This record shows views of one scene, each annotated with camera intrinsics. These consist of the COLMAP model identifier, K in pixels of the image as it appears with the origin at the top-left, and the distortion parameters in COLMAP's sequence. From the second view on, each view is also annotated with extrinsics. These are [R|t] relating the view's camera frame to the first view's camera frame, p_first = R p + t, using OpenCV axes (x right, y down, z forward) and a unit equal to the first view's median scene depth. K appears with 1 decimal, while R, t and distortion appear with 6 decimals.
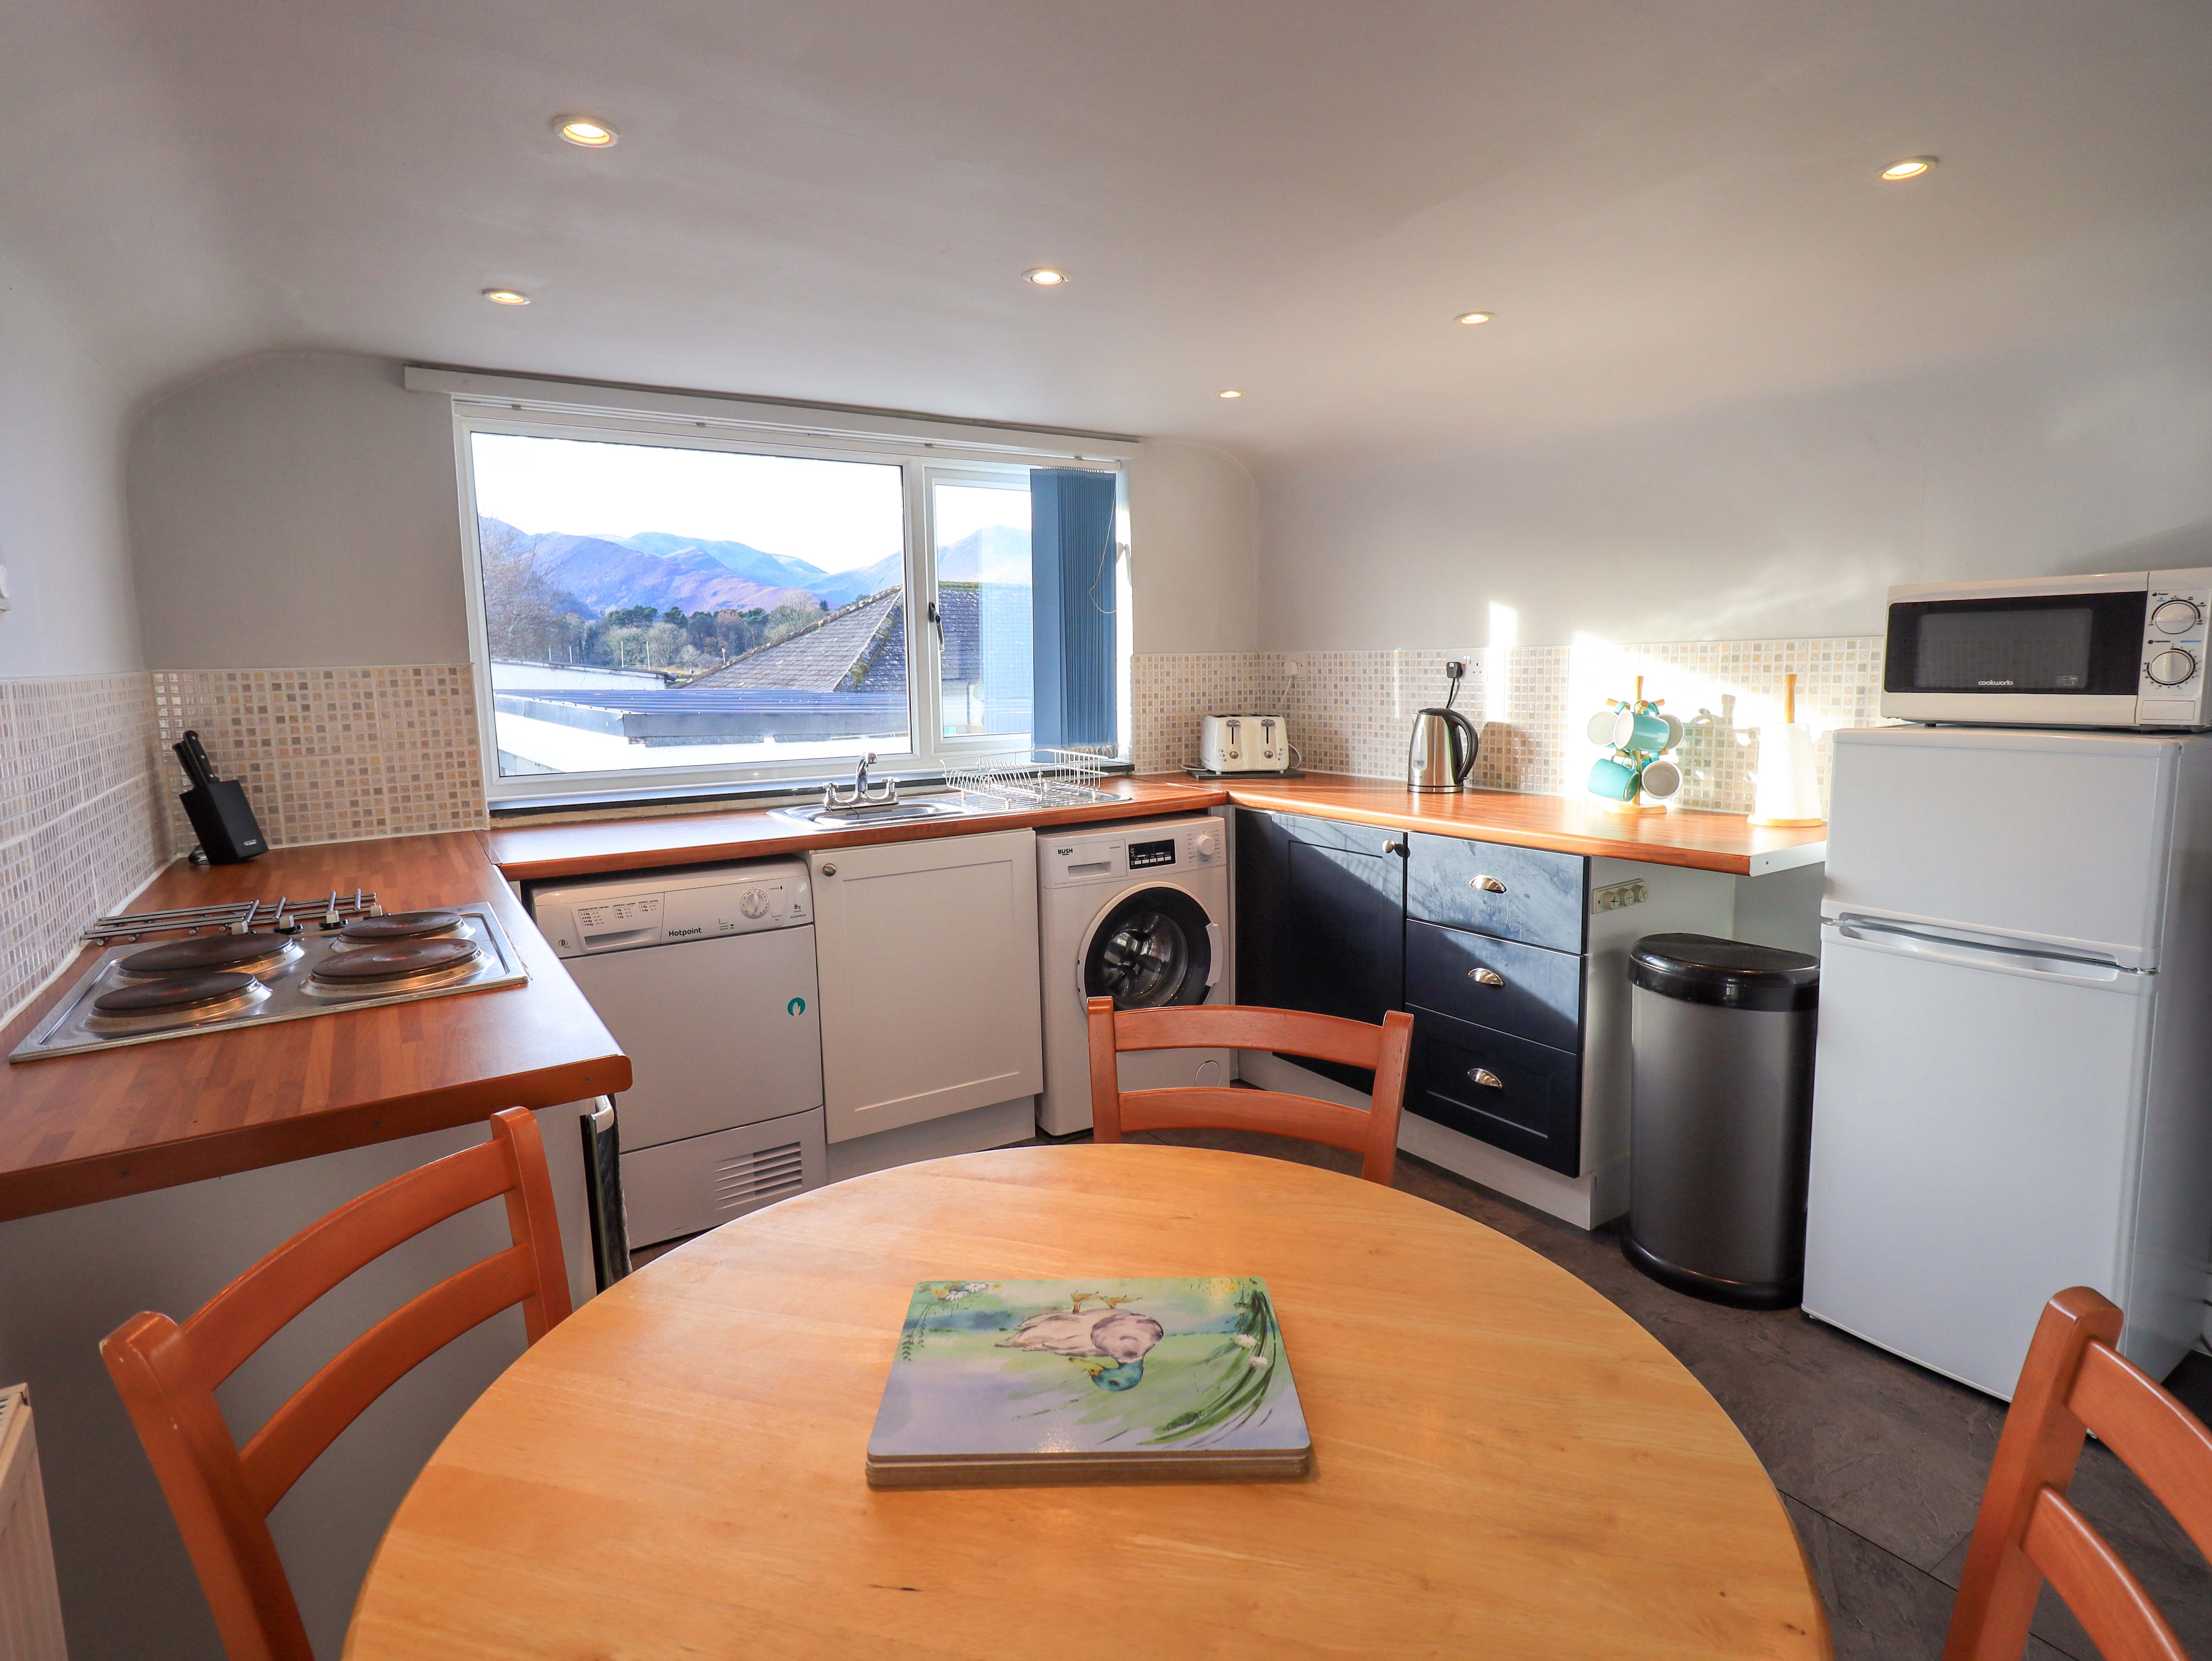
lens RADIAL K [[1161.7, 0, 1121.5], [0, 1161.7, 810.3], [0, 0, 1]] dist [0.001822, -0.000286]
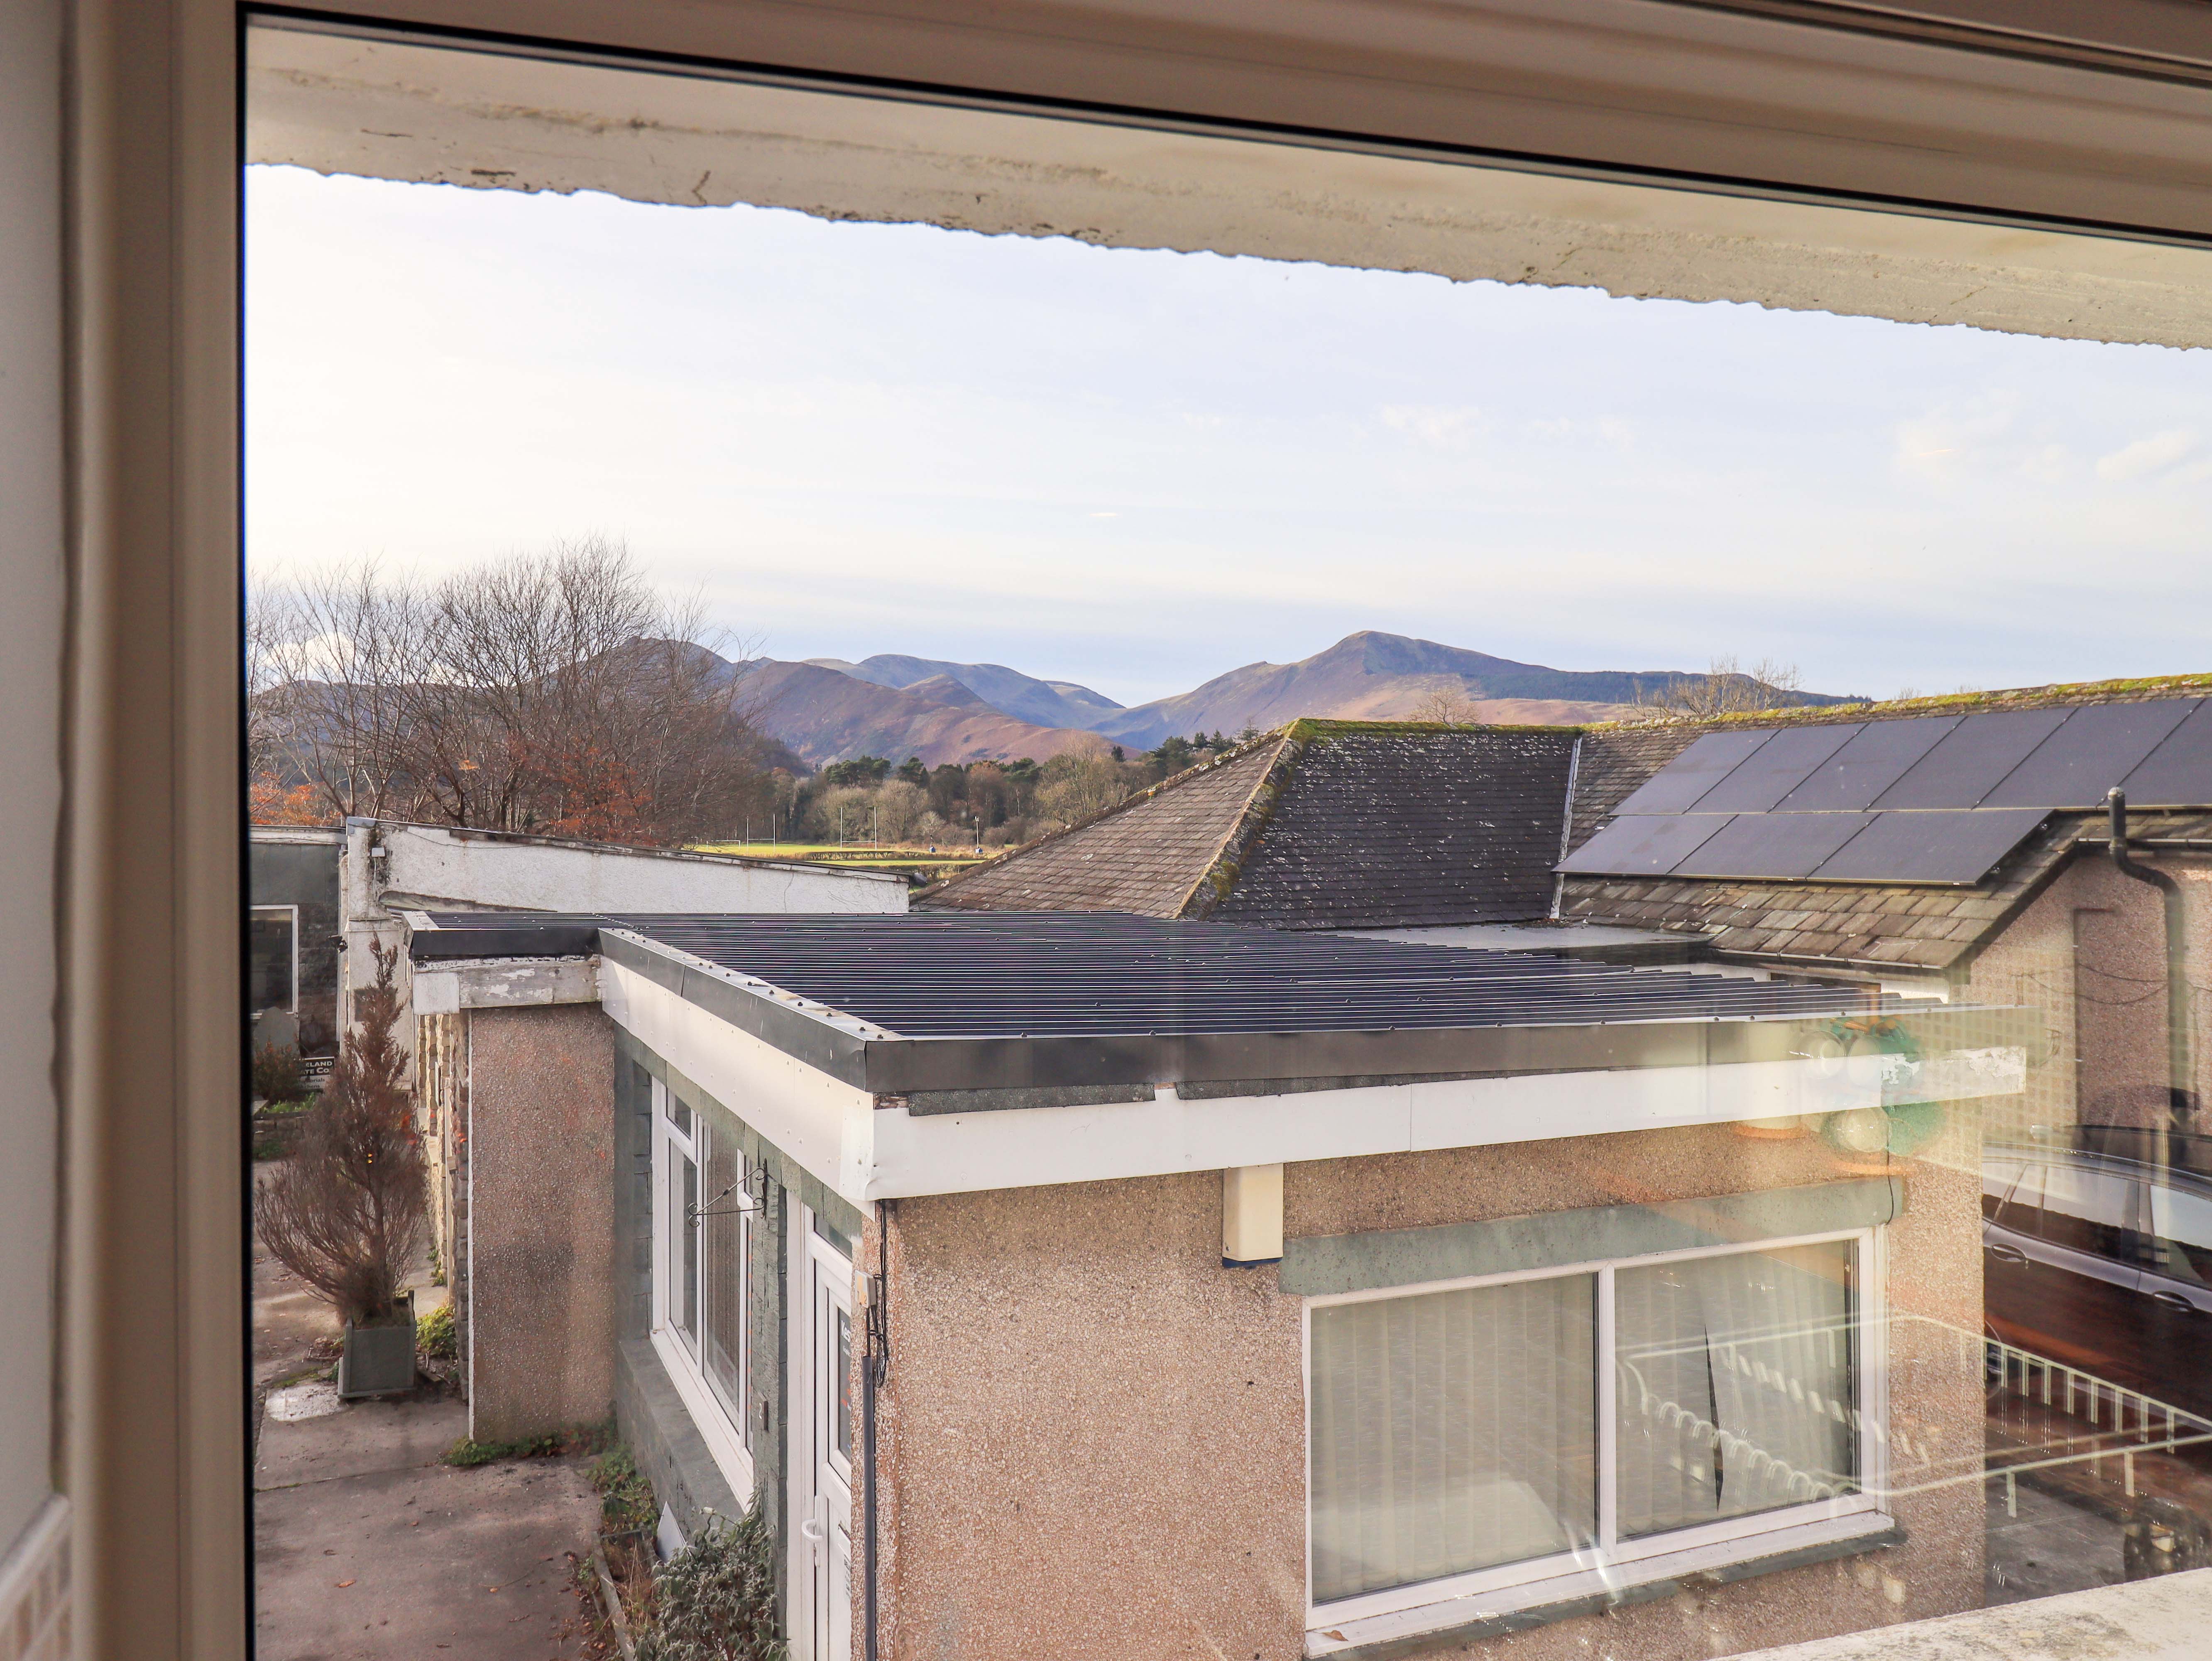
lens RADIAL K [[1781.7, 0, 1098.1], [0, 1781.7, 826.1], [0, 0, 1]] dist [-0.008926, -0.000358]
pose [[0.966573, 0.001843, -0.256384, -0.048617], [-0.035895, 0.991098, -0.128200, -0.023384], [0.253865, 0.133118, 0.958036, 0.103295]]
